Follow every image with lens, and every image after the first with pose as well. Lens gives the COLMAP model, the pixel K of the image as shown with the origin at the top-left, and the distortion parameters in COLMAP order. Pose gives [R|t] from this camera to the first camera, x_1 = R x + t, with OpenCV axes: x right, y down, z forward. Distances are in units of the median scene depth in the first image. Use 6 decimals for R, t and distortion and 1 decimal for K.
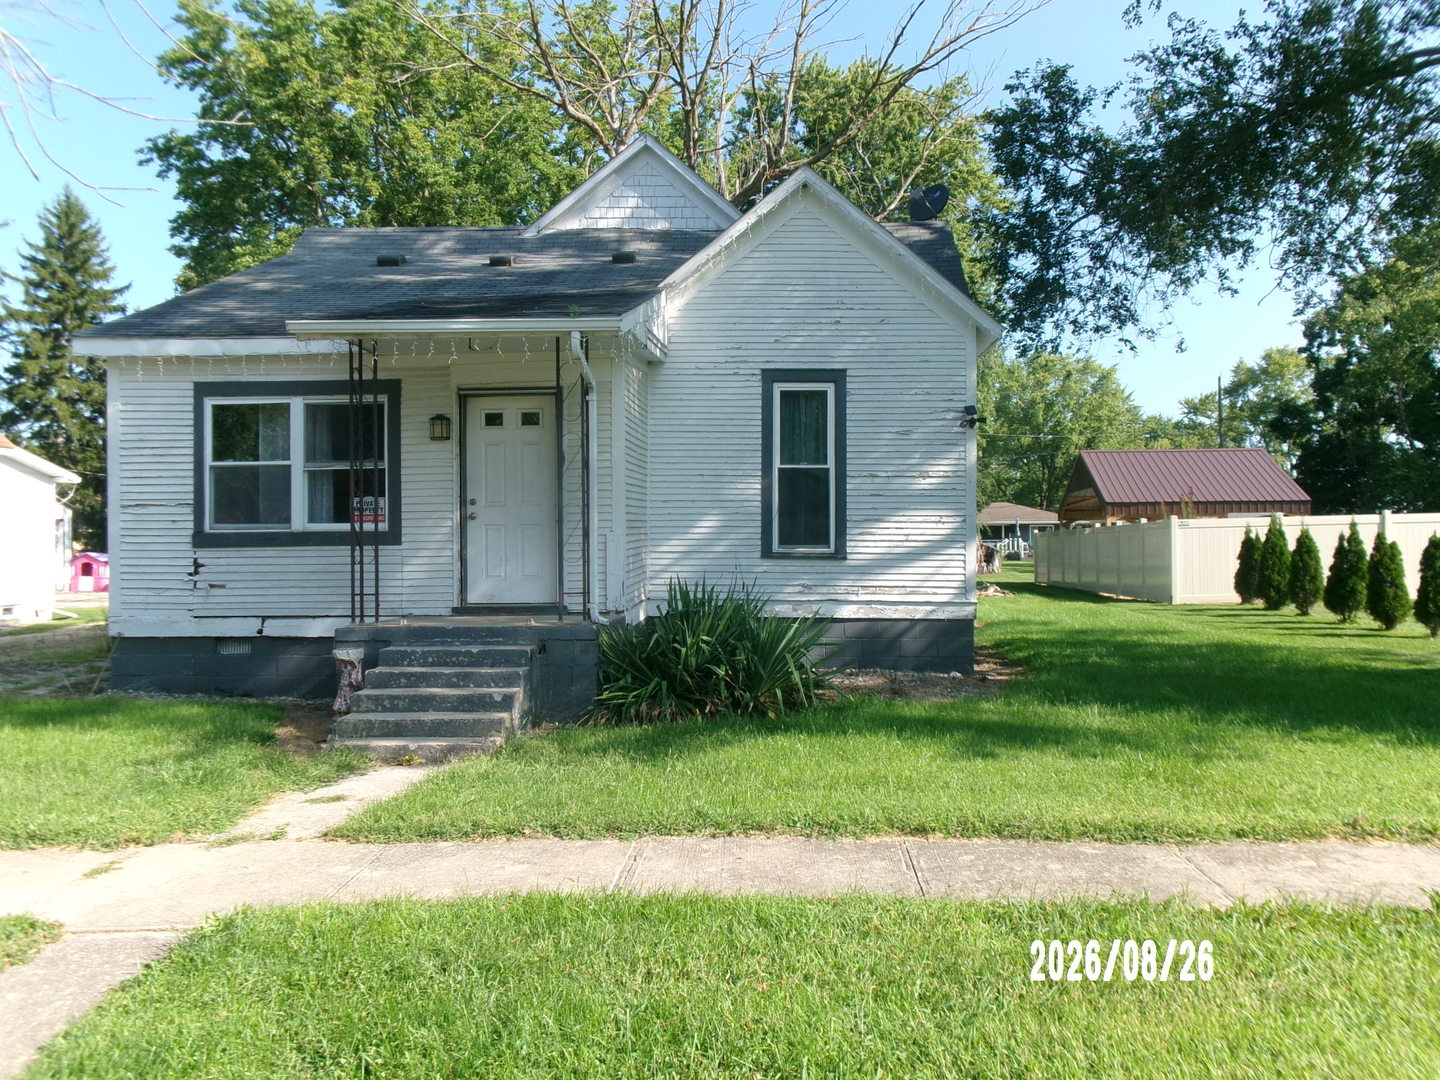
lens RADIAL K [[1181.7, 0, 720.0], [0, 1181.7, 540.0], [0, 0, 1]] dist [-0.004069, 0.000209]
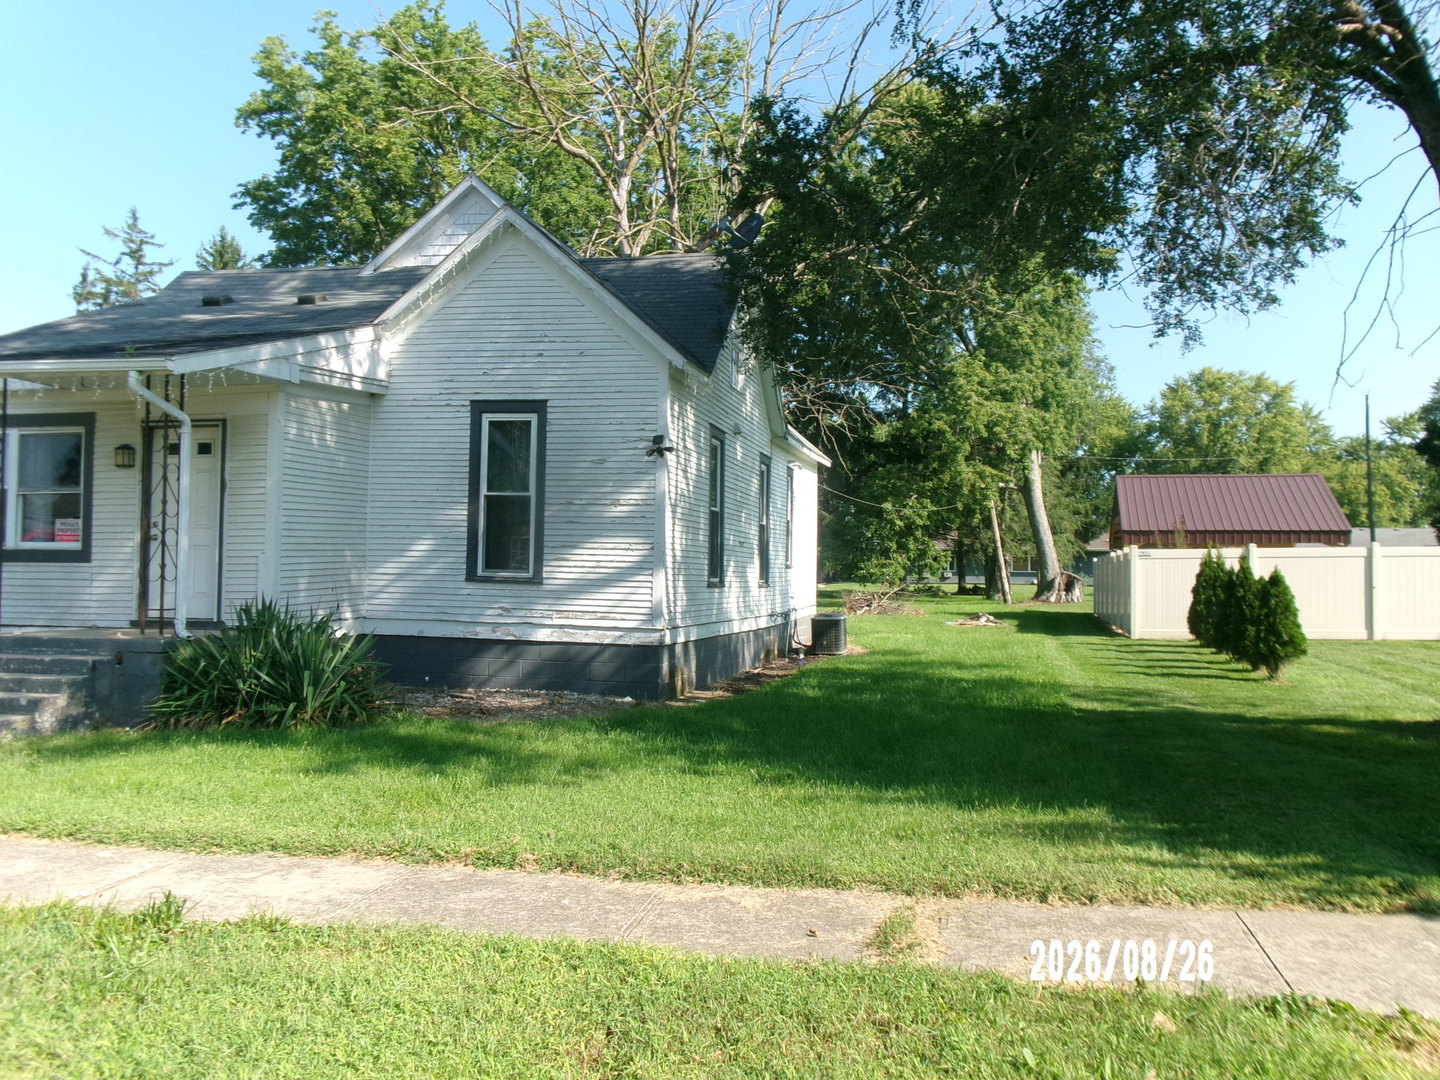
lens RADIAL K [[1188.3, 0, 720.0], [0, 1188.3, 540.0], [0, 0, 1]] dist [0.006385, 0.021058]
pose [[0.985022, 0.014151, -0.171849, 0.435191], [-0.017184, 0.999721, -0.016175, -0.007892], [0.171572, 0.018886, 0.984991, 0.004139]]
